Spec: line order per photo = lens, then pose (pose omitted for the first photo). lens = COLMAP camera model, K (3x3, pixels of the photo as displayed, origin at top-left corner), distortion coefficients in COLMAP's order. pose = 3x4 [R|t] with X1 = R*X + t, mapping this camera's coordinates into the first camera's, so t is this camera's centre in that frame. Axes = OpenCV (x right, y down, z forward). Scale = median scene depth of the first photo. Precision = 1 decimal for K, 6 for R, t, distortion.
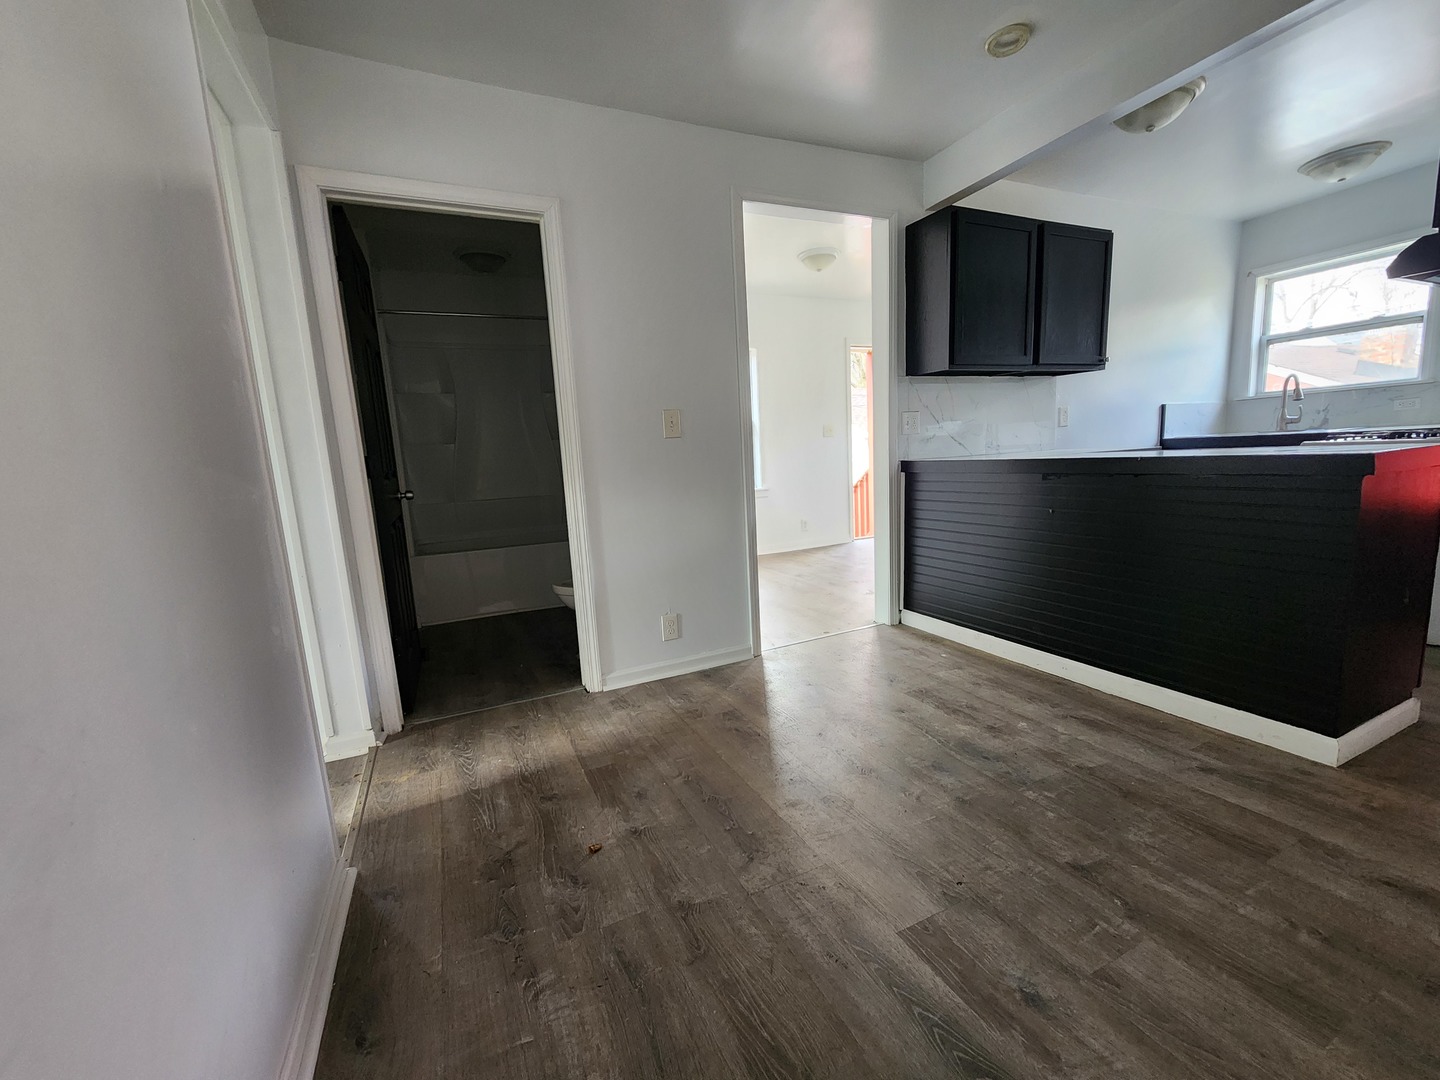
lens RADIAL K [[597.8, 0, 724.7], [0, 597.8, 547.0], [0, 0, 1]] dist [-0.002201, 0.001611]
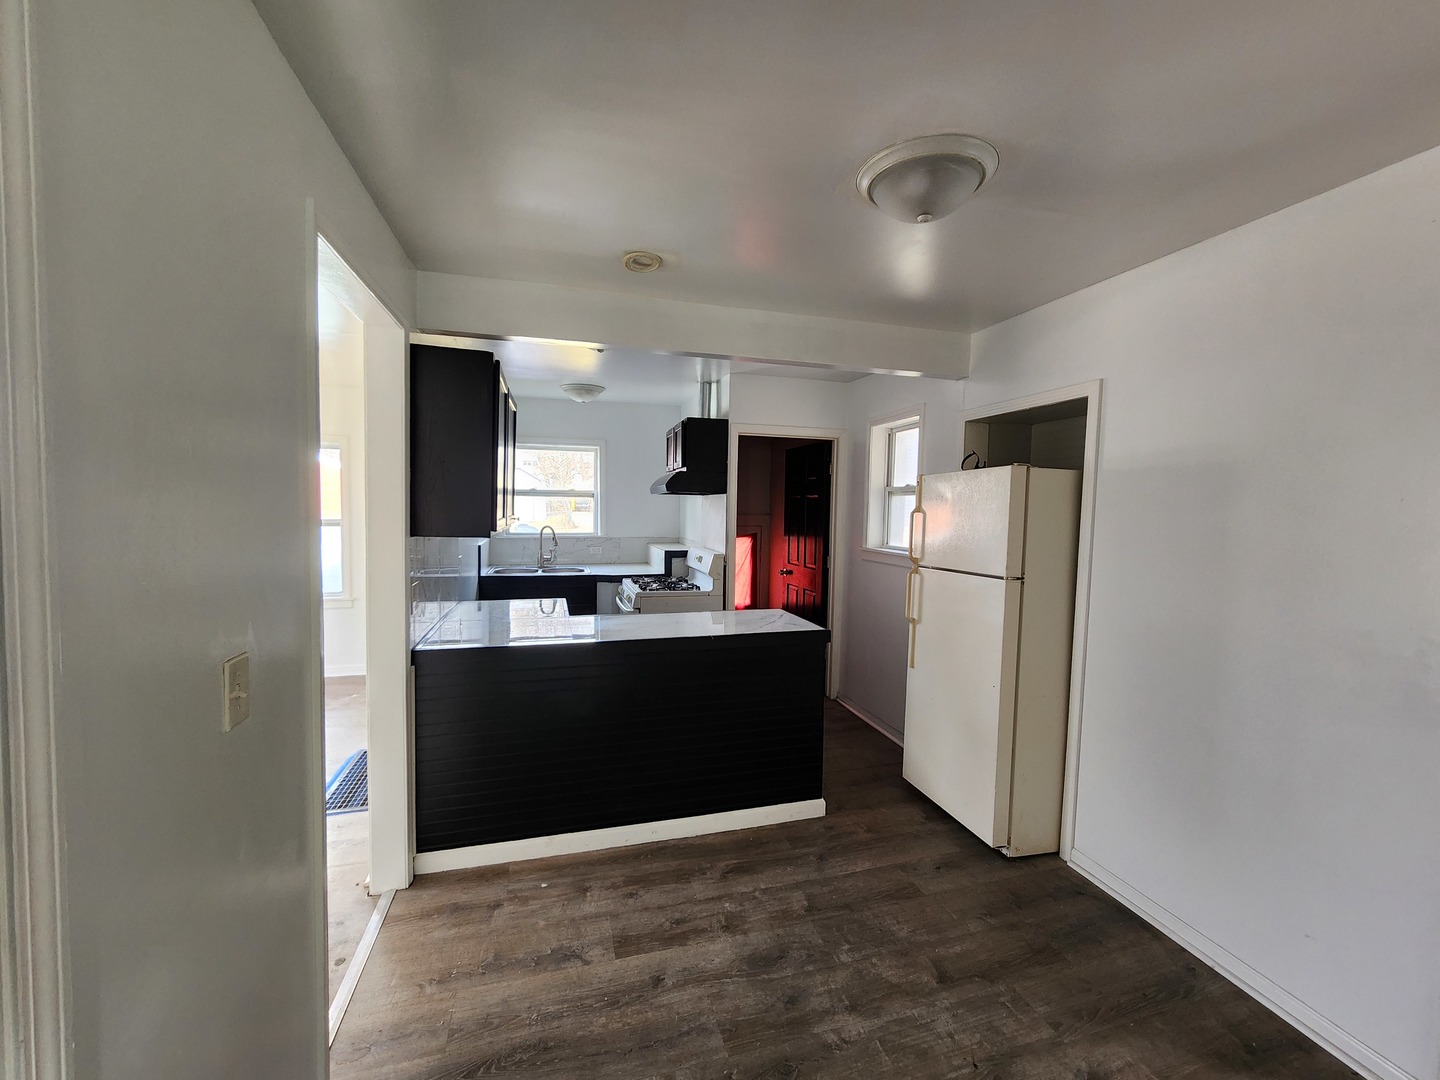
lens RADIAL K [[597.8, 0, 726.1], [0, 597.8, 544.7], [0, 0, 1]] dist [-0.002201, 0.001611]
pose [[0.155935, -0.002665, 0.987764, -0.385769], [0.127934, 0.991628, -0.017521, -0.225607], [-0.979447, 0.129101, 0.154970, 0.540008]]
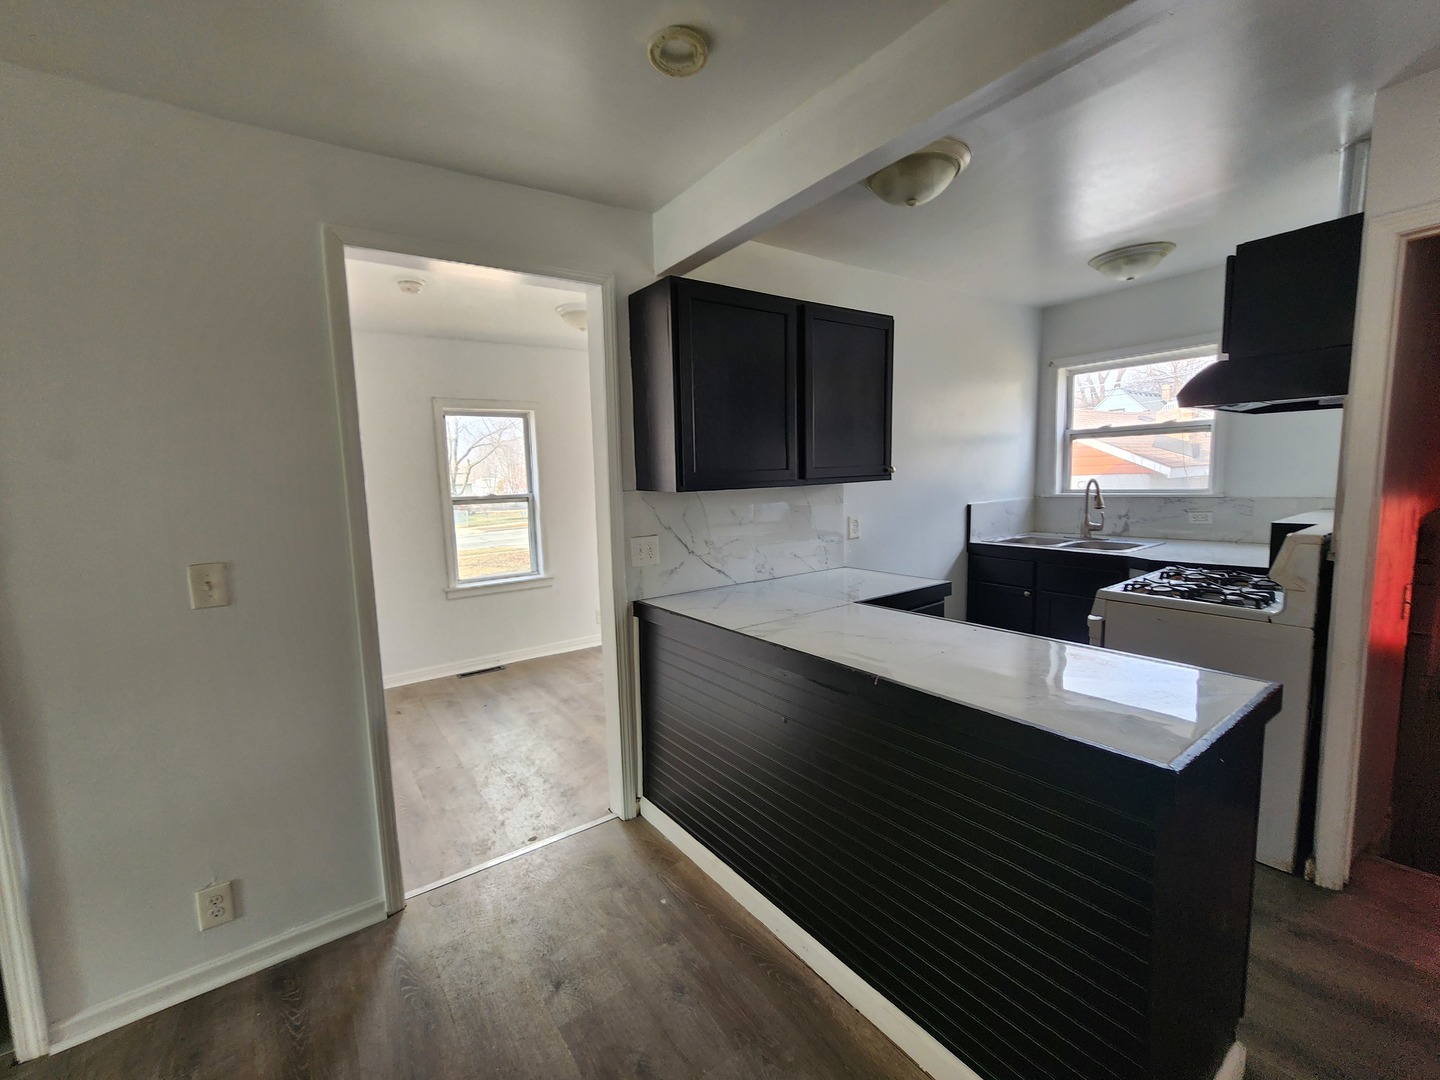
lens RADIAL K [[597.8, 0, 717.1], [0, 597.8, 544.2], [0, 0, 1]] dist [-0.002201, 0.001611]
pose [[0.984854, 0.002905, 0.173364, 0.291708], [0.005113, 0.998938, -0.045787, -0.195628], [-0.173313, 0.045980, 0.983793, 0.265151]]
